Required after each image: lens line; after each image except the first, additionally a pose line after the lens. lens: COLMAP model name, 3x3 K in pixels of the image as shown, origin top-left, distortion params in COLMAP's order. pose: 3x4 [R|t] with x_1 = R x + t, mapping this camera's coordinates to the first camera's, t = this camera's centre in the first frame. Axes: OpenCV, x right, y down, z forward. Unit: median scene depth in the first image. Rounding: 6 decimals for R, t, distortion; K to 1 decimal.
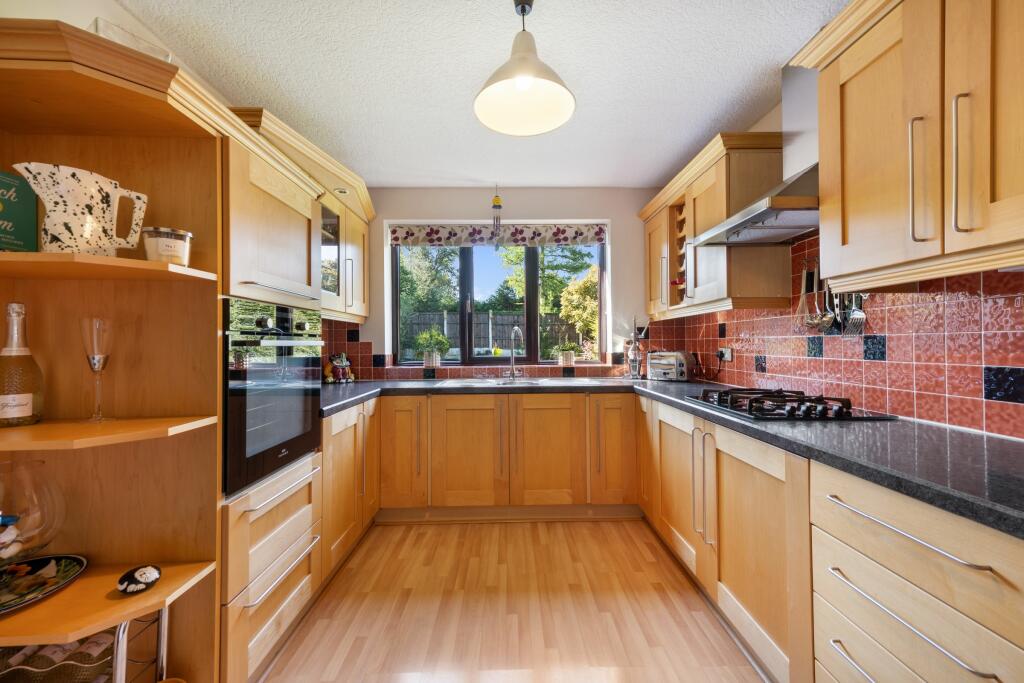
lens RADIAL K [[402.3, 0, 513.2], [0, 402.3, 341.5], [0, 0, 1]] dist [0.012091, 0.000546]
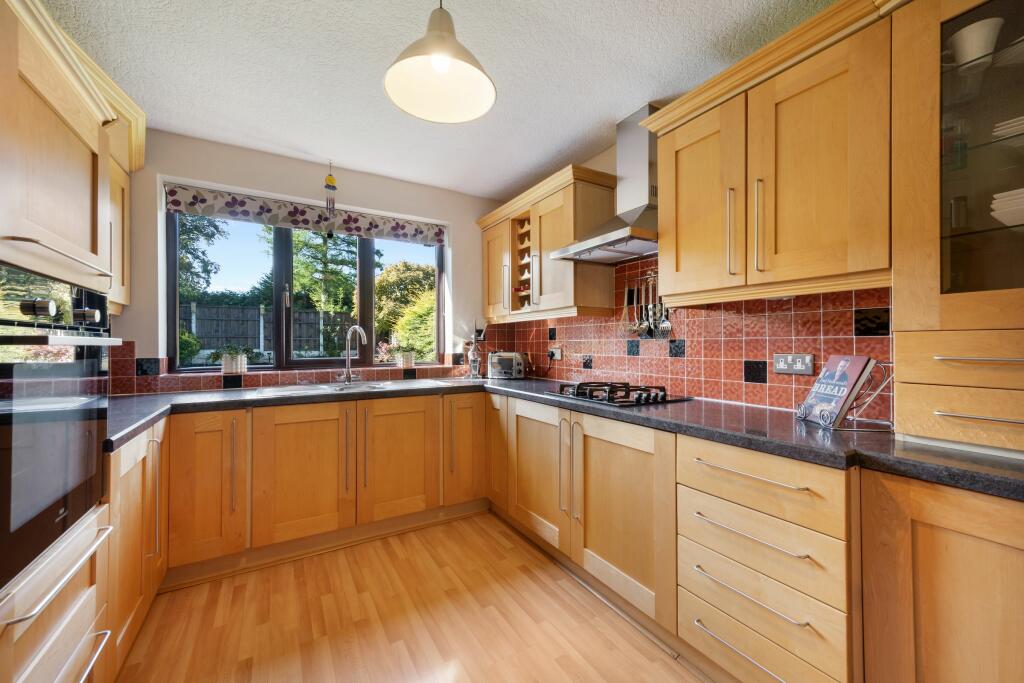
lens RADIAL K [[402.3, 0, 507.6], [0, 402.3, 343.0], [0, 0, 1]] dist [0.012091, 0.000546]
pose [[0.871216, 0.007180, 0.490847, -0.199884], [-0.007039, 0.999973, -0.002134, 0.002960], [-0.490849, -0.001596, 0.871243, 0.072088]]
